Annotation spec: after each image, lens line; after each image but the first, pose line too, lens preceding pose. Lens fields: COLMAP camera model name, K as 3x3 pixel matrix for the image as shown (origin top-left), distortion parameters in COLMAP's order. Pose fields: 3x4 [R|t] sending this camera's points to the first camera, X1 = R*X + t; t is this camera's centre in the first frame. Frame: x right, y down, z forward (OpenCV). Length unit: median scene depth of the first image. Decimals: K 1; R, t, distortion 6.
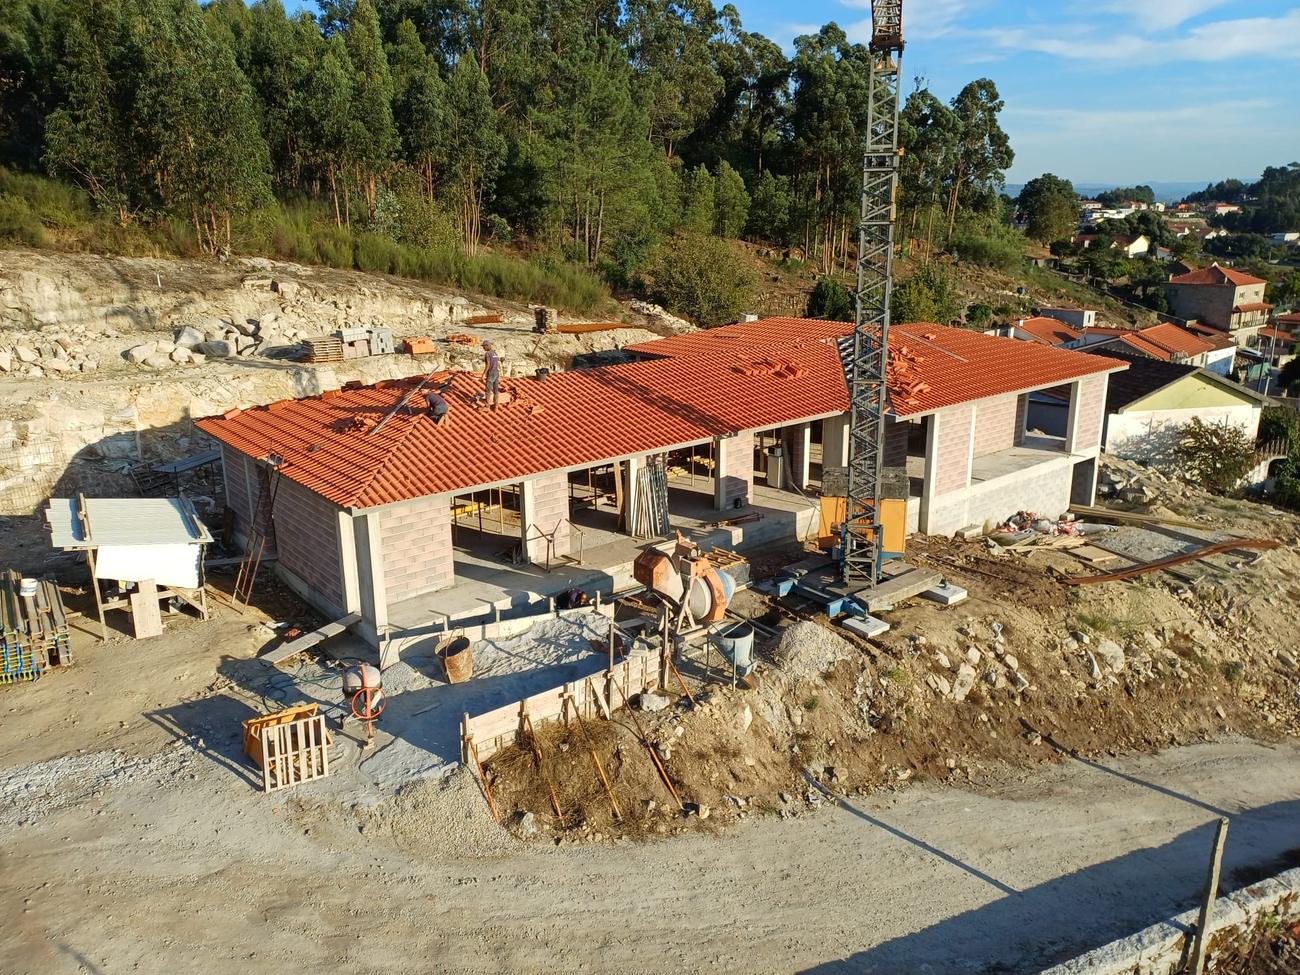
lens RADIAL K [[1094.4, 0, 650.0], [0, 1094.4, 487.5], [0, 0, 1]] dist [0.046026, -0.012256]
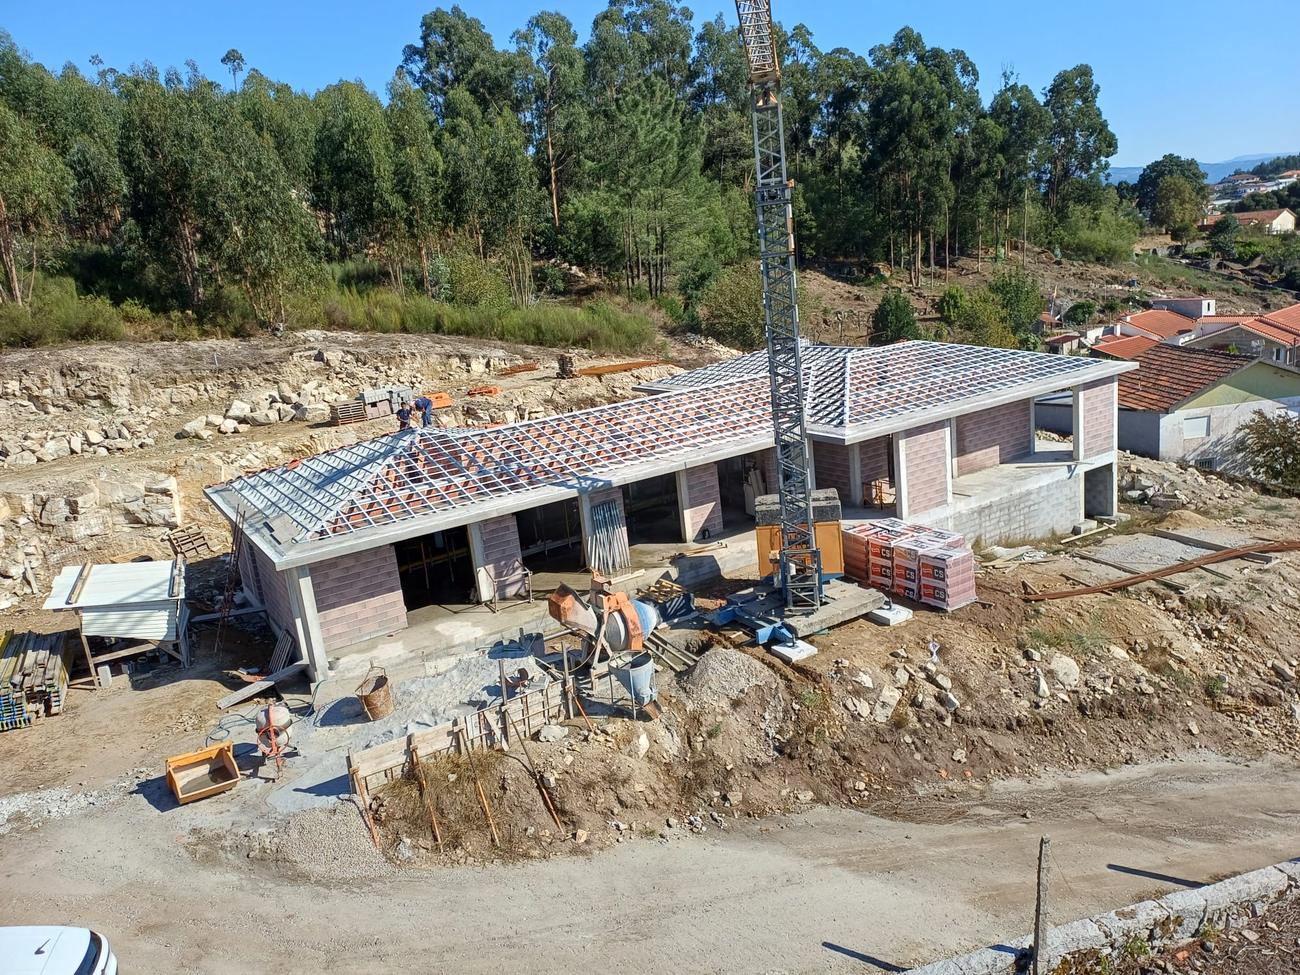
lens RADIAL K [[1110.8, 0, 650.0], [0, 1110.8, 487.5], [0, 0, 1]] dist [0.046599, 0.000711]
pose [[0.981853, -0.063314, -0.178764, 0.241628], [0.058732, 0.997798, -0.030810, 0.000005], [0.180321, 0.019751, 0.983409, -0.030509]]
